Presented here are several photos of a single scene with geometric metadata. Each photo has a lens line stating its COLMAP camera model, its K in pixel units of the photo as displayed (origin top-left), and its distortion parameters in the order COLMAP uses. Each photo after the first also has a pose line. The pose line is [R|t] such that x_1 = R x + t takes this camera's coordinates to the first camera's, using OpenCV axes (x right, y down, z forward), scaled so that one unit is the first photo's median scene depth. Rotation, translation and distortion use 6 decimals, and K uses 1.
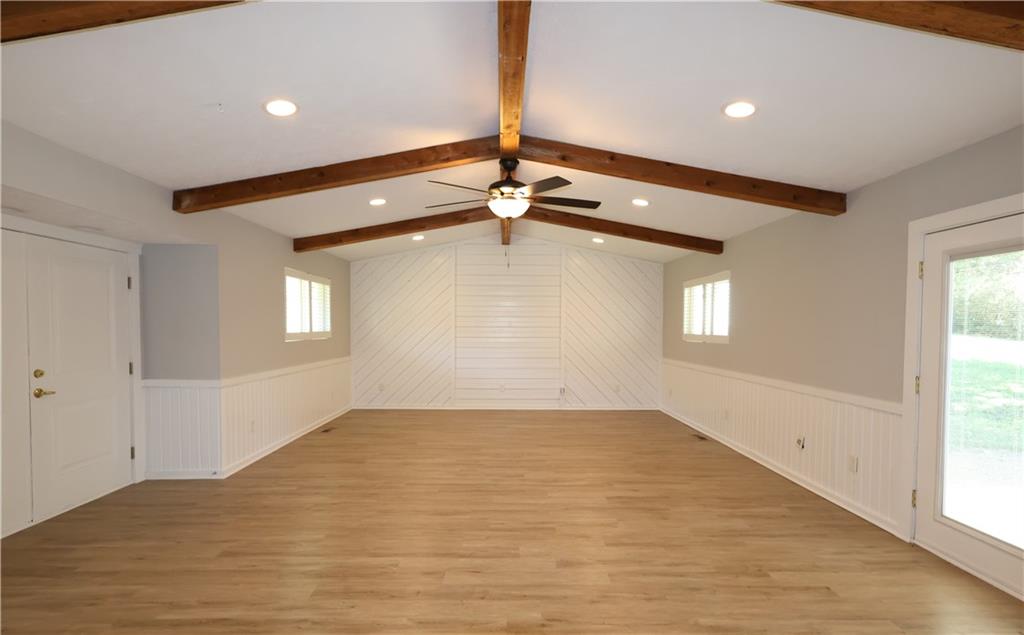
lens RADIAL K [[480.7, 0, 504.4], [0, 480.7, 341.1], [0, 0, 1]] dist [-0.000350, 0.000117]
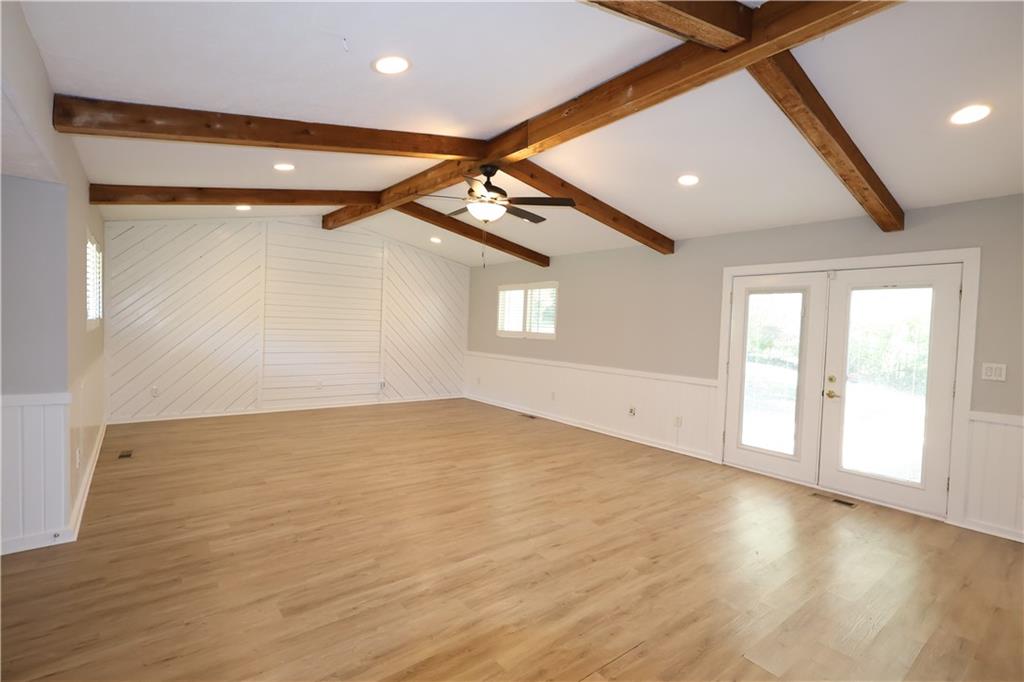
lens RADIAL K [[475.6, 0, 503.5], [0, 475.6, 342.3], [0, 0, 1]] dist [-0.001839, 0.000006]
pose [[0.792366, 0.003216, 0.610038, -0.559518], [-0.015372, 0.999774, 0.014695, -0.005669], [-0.609853, -0.021022, 0.792236, 0.138193]]
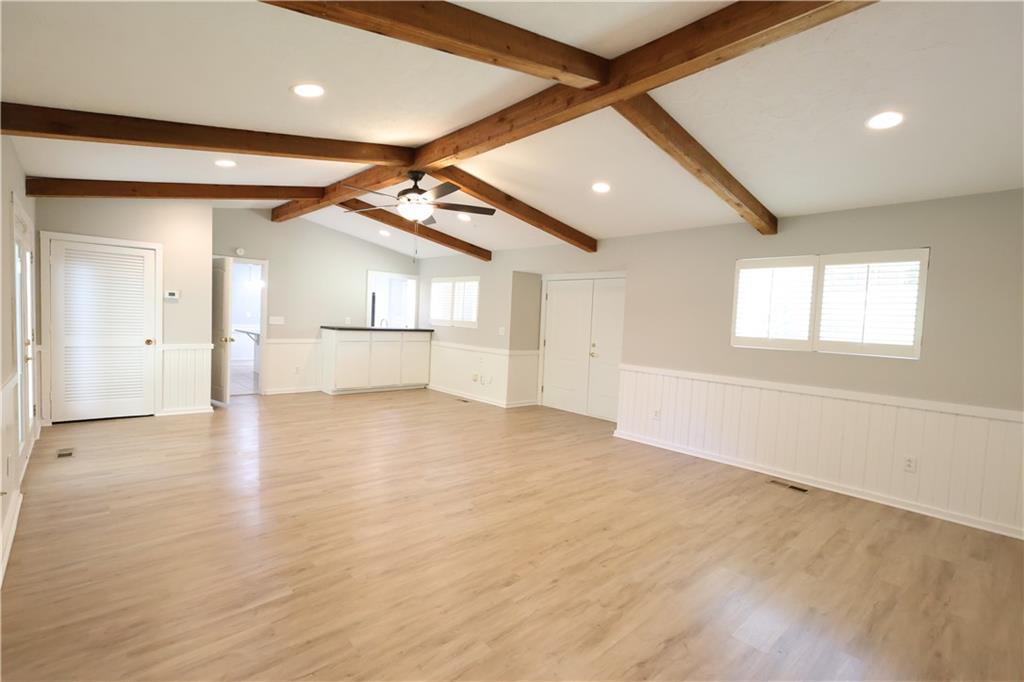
lens RADIAL K [[475.6, 0, 515.1], [0, 475.6, 342.9], [0, 0, 1]] dist [-0.001839, 0.000006]
pose [[-0.729129, -0.000352, -0.684376, 0.583755], [-0.068463, 0.995021, 0.072429, -0.057949], [0.680943, 0.099664, -0.725523, 1.910008]]
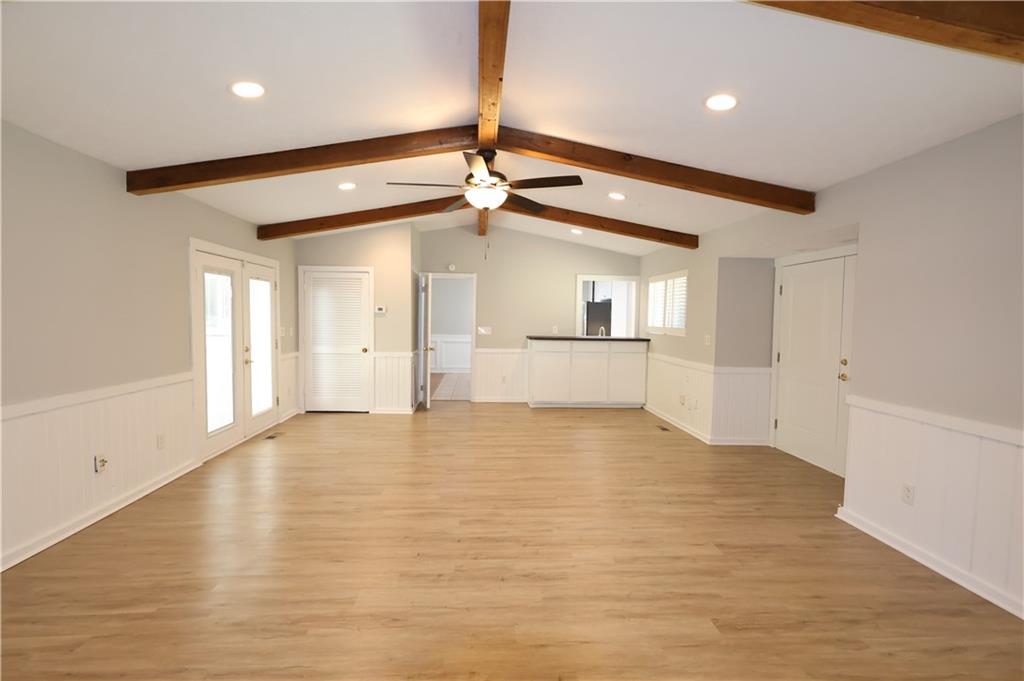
lens RADIAL K [[494.9, 0, 511.8], [0, 494.9, 340.7], [0, 0, 1]] dist [0.002481, 0.000901]
pose [[-0.997582, -0.015552, -0.067731, 0.019078], [-0.020779, 0.996801, 0.077169, -0.063188], [0.066314, 0.078390, -0.994715, 1.914599]]
